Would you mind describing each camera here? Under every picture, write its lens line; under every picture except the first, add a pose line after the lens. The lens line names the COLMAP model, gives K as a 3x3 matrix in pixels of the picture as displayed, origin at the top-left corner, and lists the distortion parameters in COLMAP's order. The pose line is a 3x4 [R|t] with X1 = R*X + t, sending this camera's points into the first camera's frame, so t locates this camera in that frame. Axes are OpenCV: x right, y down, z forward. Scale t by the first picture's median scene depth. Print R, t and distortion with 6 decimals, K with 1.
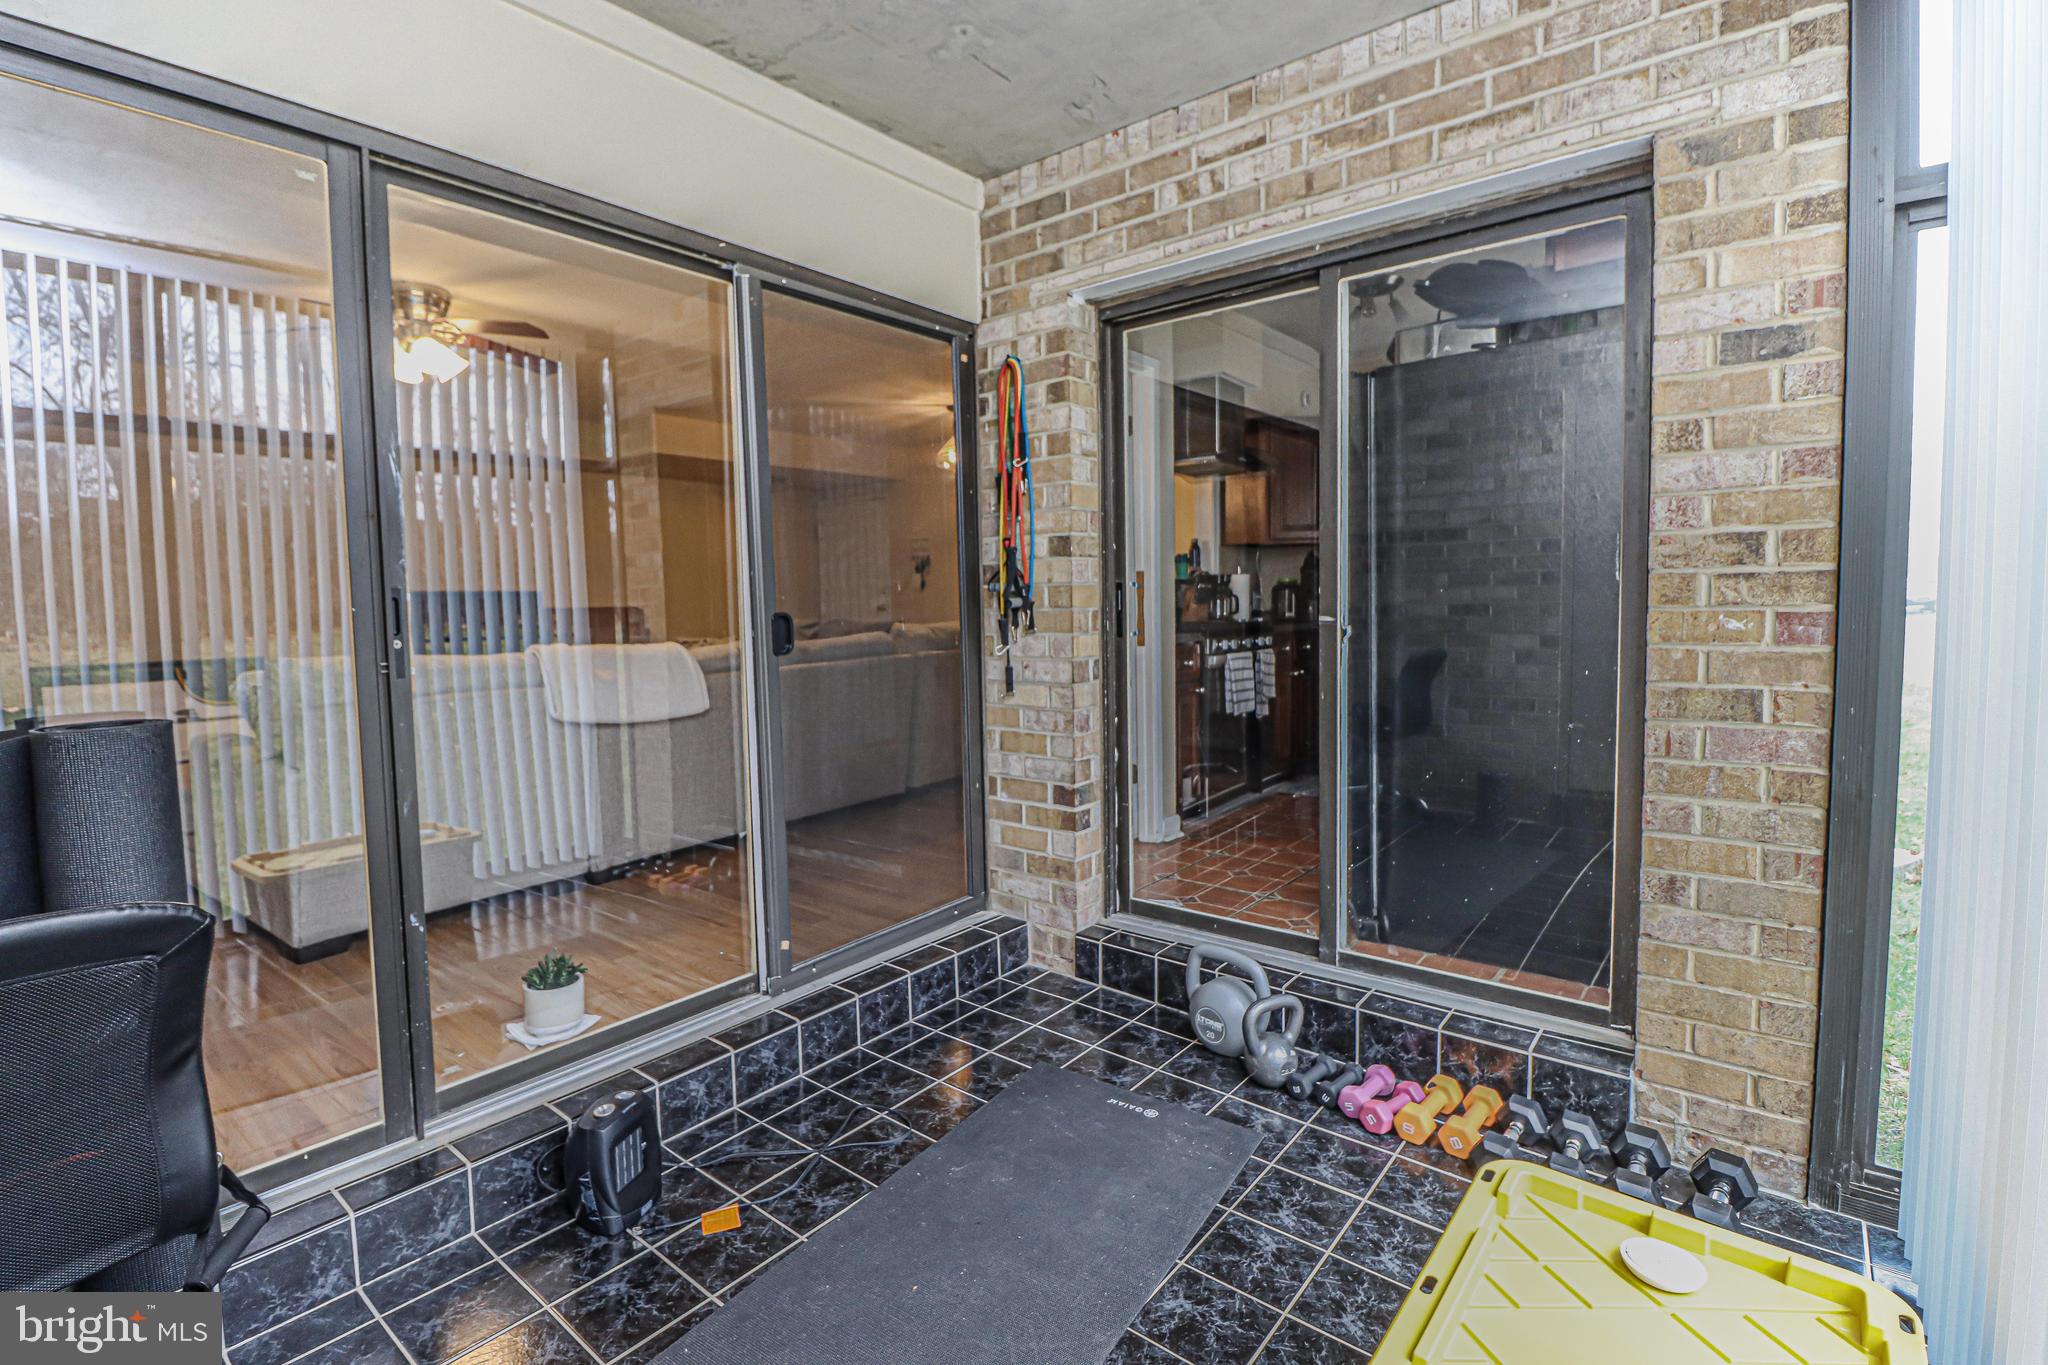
lens RADIAL K [[959.0, 0, 1019.2], [0, 959.0, 672.1], [0, 0, 1]] dist [-0.020075, -0.000982]
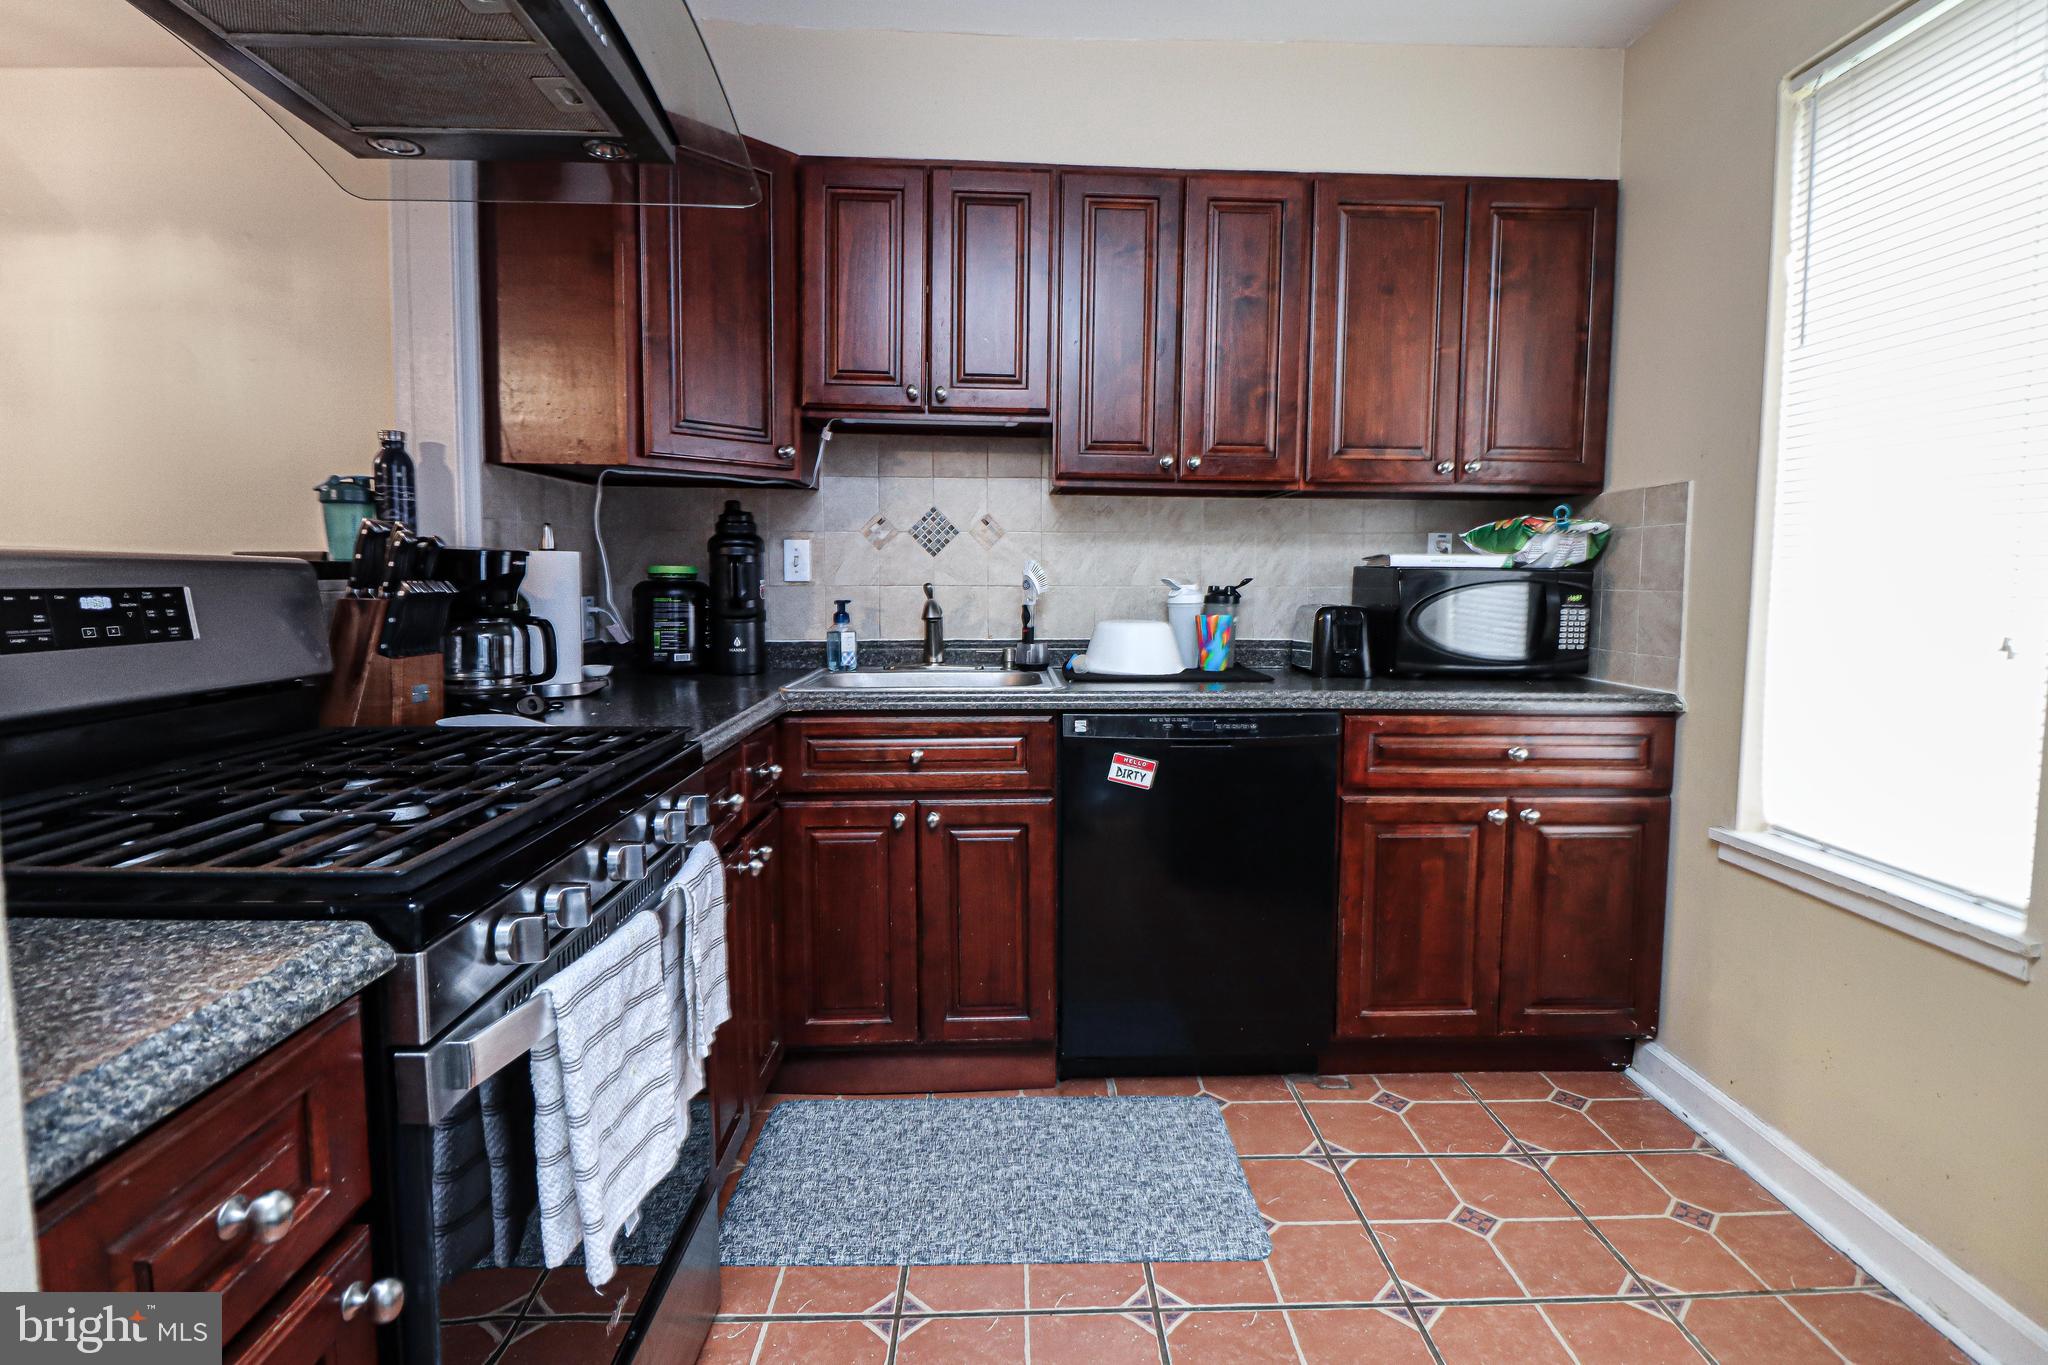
lens RADIAL K [[959.0, 0, 1030.7], [0, 959.0, 667.1], [0, 0, 1]] dist [-0.020075, -0.000982]
pose [[0.753127, -0.036444, 0.656865, 0.133872], [0.018868, 0.999250, 0.033807, -0.068850], [-0.657604, -0.013067, 0.753250, 0.628802]]
